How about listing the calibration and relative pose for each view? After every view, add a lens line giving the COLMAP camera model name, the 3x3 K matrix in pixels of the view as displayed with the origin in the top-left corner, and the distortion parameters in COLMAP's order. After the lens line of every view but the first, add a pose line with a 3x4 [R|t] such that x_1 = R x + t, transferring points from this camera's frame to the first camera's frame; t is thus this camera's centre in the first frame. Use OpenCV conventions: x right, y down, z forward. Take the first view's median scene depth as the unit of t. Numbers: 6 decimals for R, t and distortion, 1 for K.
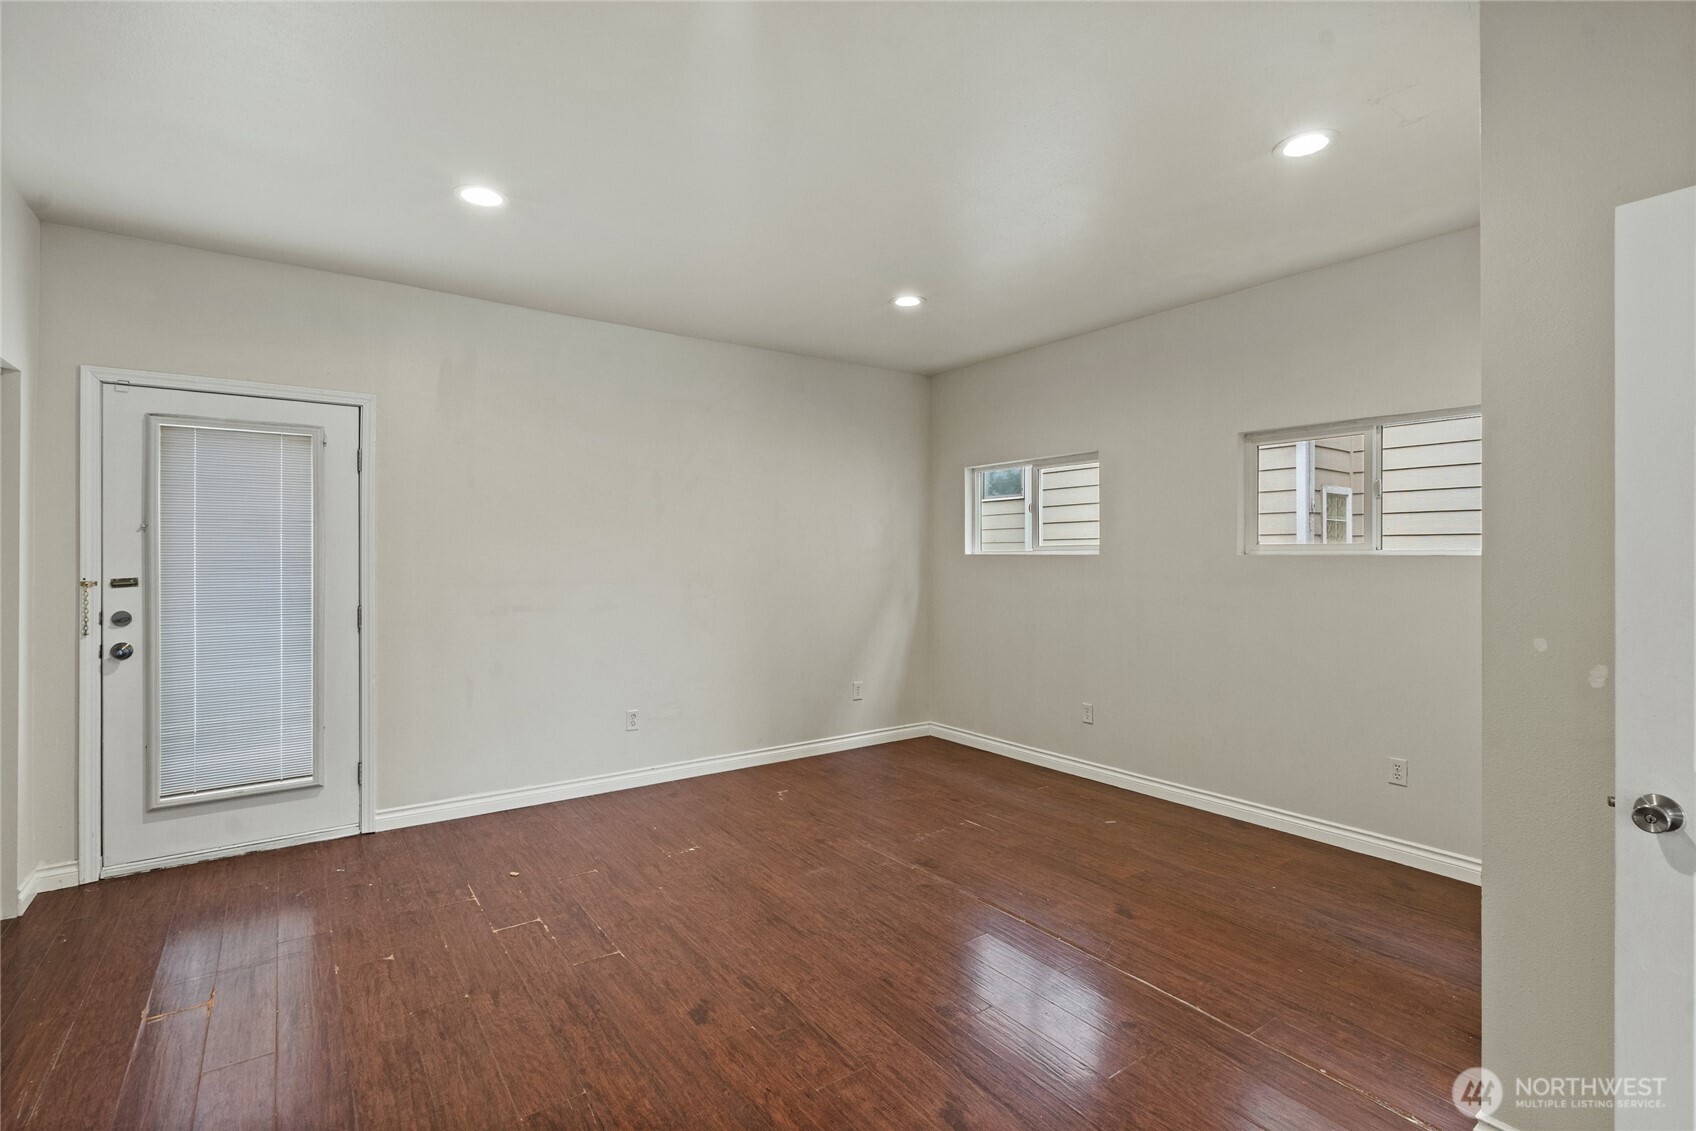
lens RADIAL K [[779.8, 0, 848.0], [0, 779.8, 565.5], [0, 0, 1]] dist [-0.014949, -0.000005]
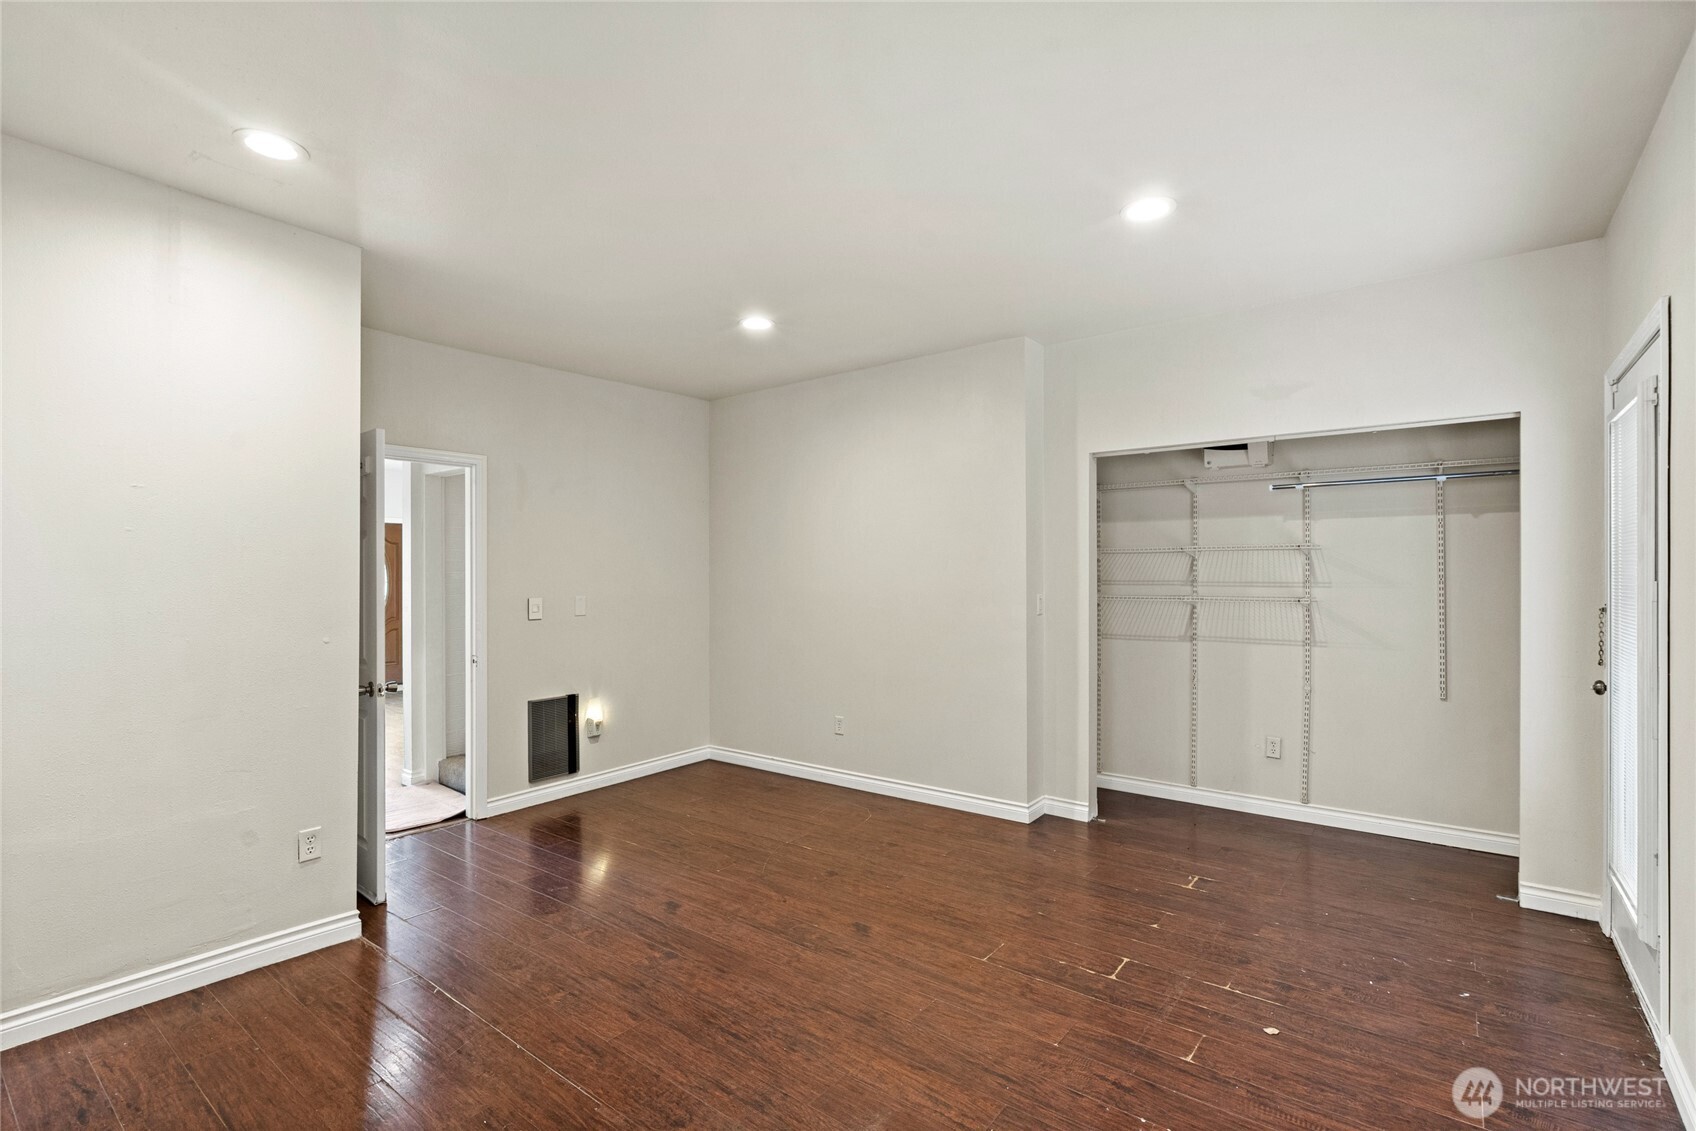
lens RADIAL K [[779.8, 0, 848.0], [0, 779.8, 565.5], [0, 0, 1]] dist [-0.014949, -0.000005]
pose [[-0.961686, -0.002391, -0.274145, 0.169422], [-0.001292, 0.999990, -0.004191, -0.028030], [0.274152, -0.003676, -0.961679, 1.974316]]
